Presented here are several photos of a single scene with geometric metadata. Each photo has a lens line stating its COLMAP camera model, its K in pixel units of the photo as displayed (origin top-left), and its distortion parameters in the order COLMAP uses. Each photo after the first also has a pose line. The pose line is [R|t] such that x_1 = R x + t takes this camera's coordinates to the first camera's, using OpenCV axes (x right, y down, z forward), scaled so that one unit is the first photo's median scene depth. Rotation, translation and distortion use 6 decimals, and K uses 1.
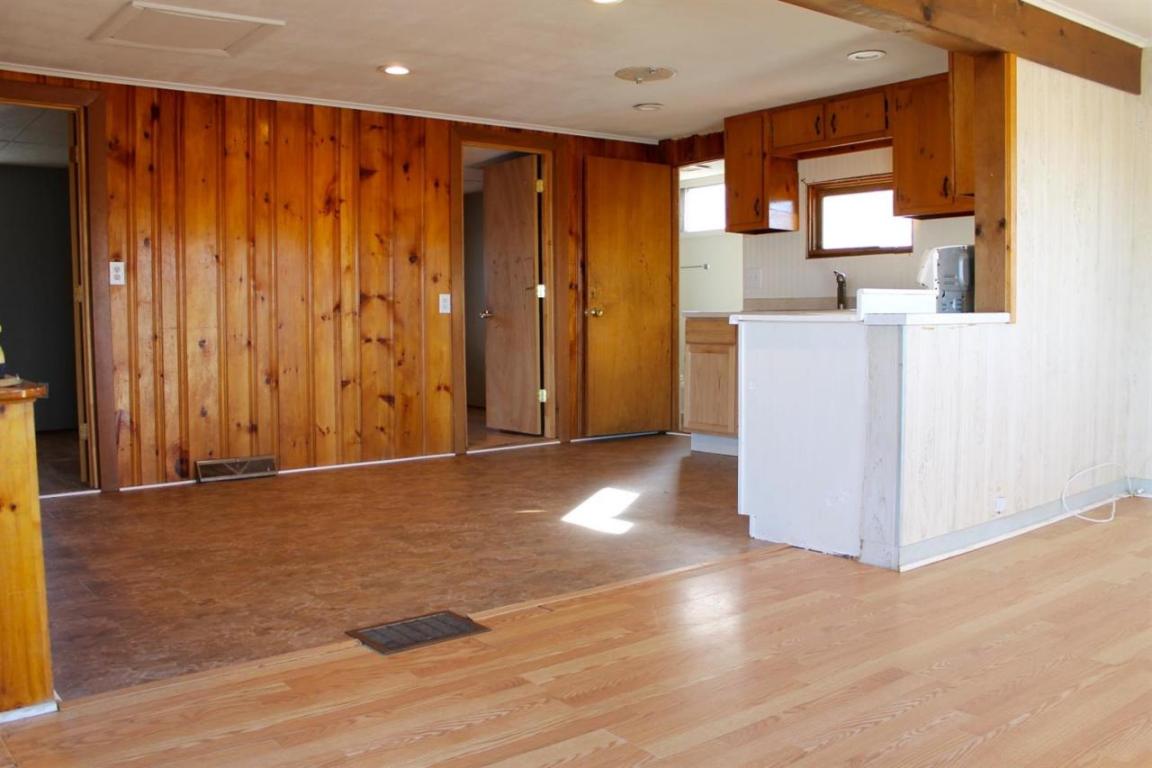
lens RADIAL K [[993.8, 0, 560.6], [0, 993.8, 384.1], [0, 0, 1]] dist [-0.153968, 0.129351]
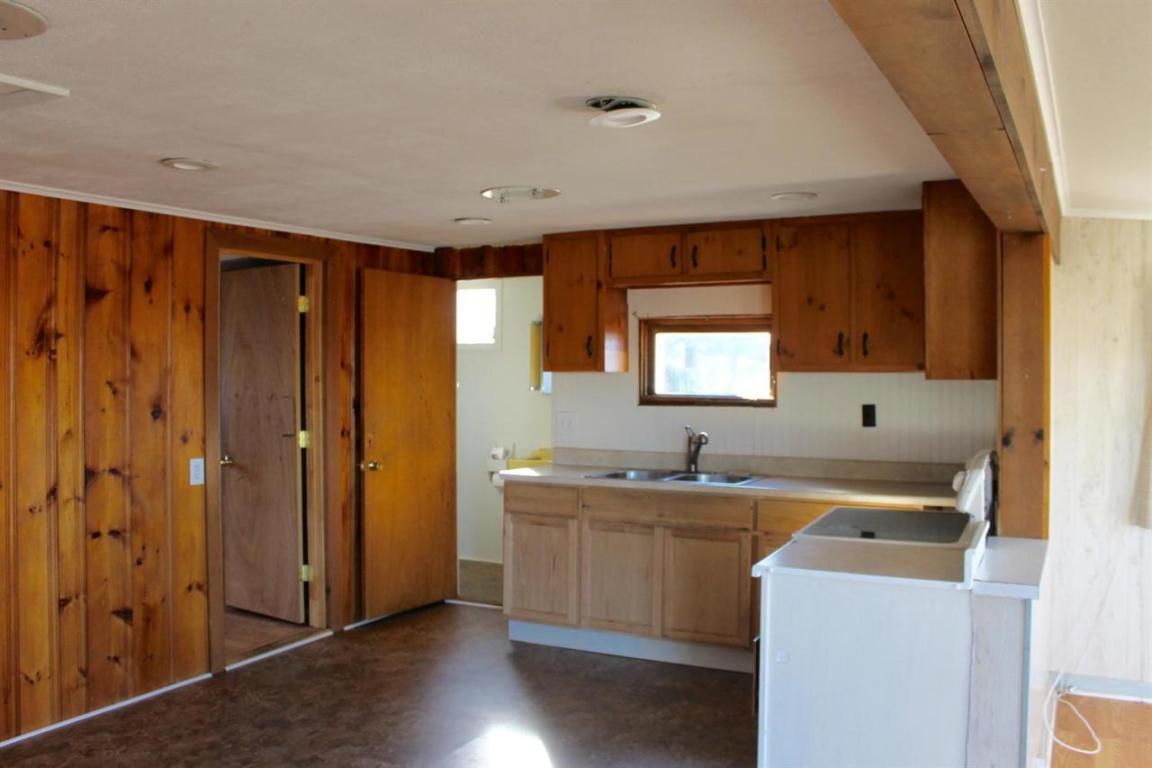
lens RADIAL K [[993.8, 0, 559.5], [0, 993.8, 379.9], [0, 0, 1]] dist [-0.153968, 0.129351]
pose [[0.916388, 0.003142, 0.400280, -0.164248], [0.018807, 0.998527, -0.050895, -0.110304], [-0.399850, 0.054168, 0.914979, 0.242421]]
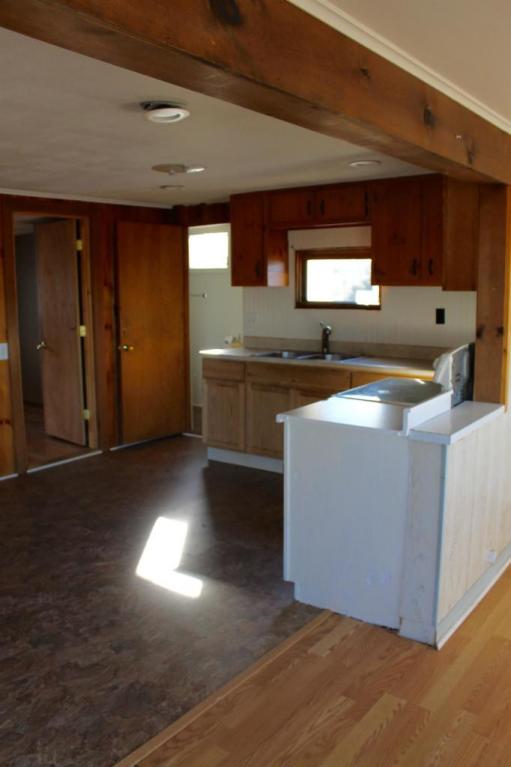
lens RADIAL K [[661.7, 0, 252.2], [0, 661.7, 378.1], [0, 0, 1]] dist [-0.153968, 0.129351]
pose [[0.965921, -0.036221, 0.256289, -0.029668], [0.017046, 0.996913, 0.076645, -0.107216], [-0.258274, -0.069664, 0.963557, 0.181151]]
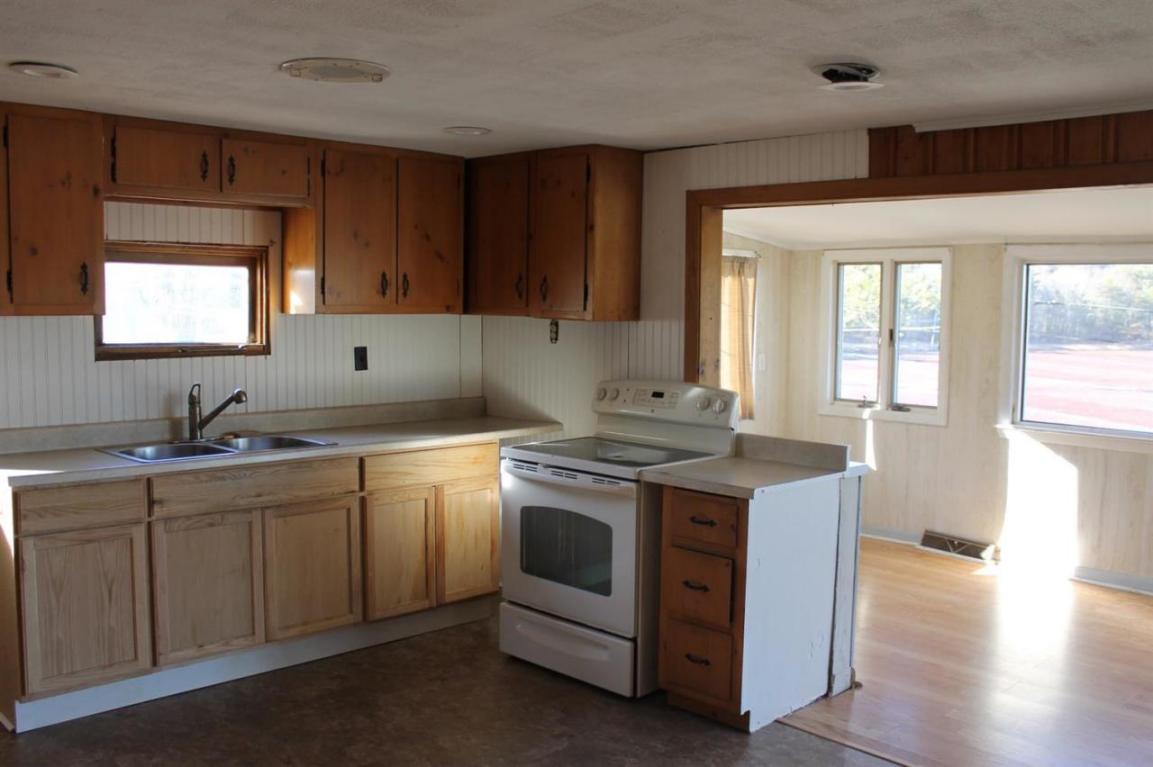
lens RADIAL K [[1044.2, 0, 578.2], [0, 1044.2, 386.1], [0, 0, 1]] dist [-0.132811, 0.081240]
pose [[-0.103603, -0.071269, 0.992062, -0.436167], [0.056140, 0.995420, 0.077373, -0.148858], [-0.993033, 0.063711, -0.099127, 0.785658]]
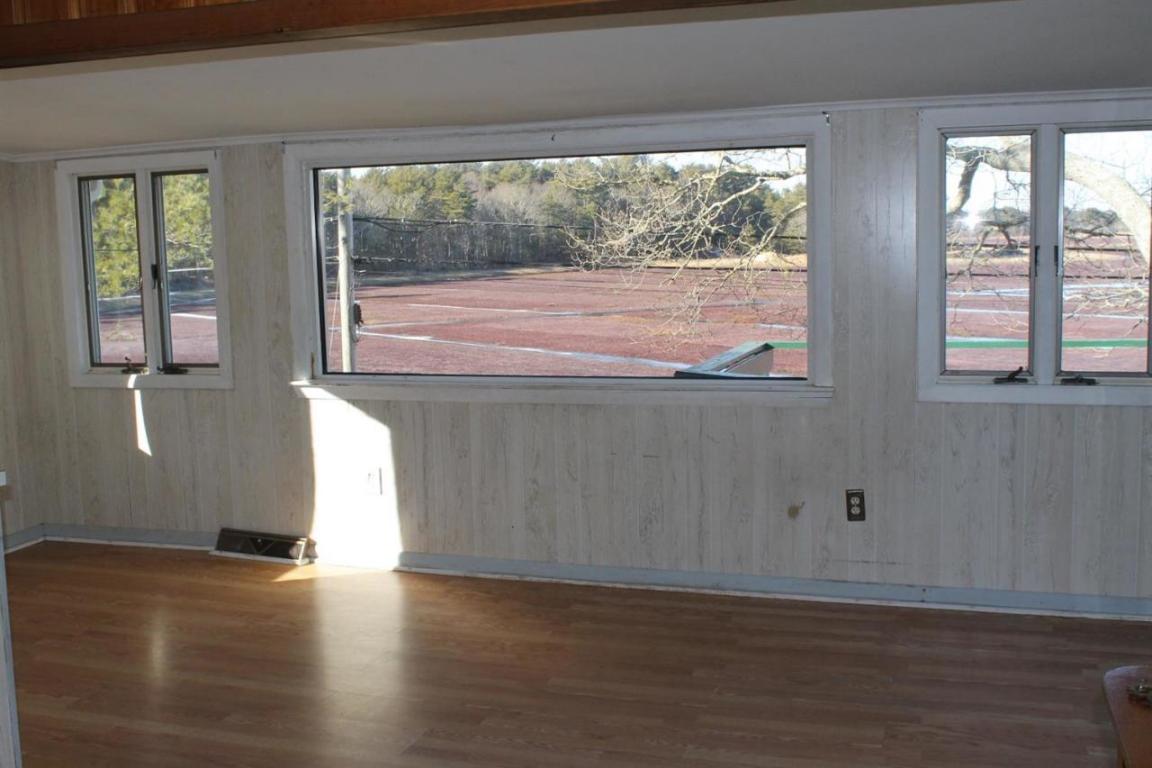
lens RADIAL K [[1234.0, 0, 559.2], [0, 1234.0, 387.4], [0, 0, 1]] dist [-0.081588, 0.000000]
pose [[-0.558393, -0.078714, 0.825834, -0.359278], [0.091726, 0.983526, 0.155766, -0.131546], [-0.824490, 0.162729, -0.541974, 0.620763]]
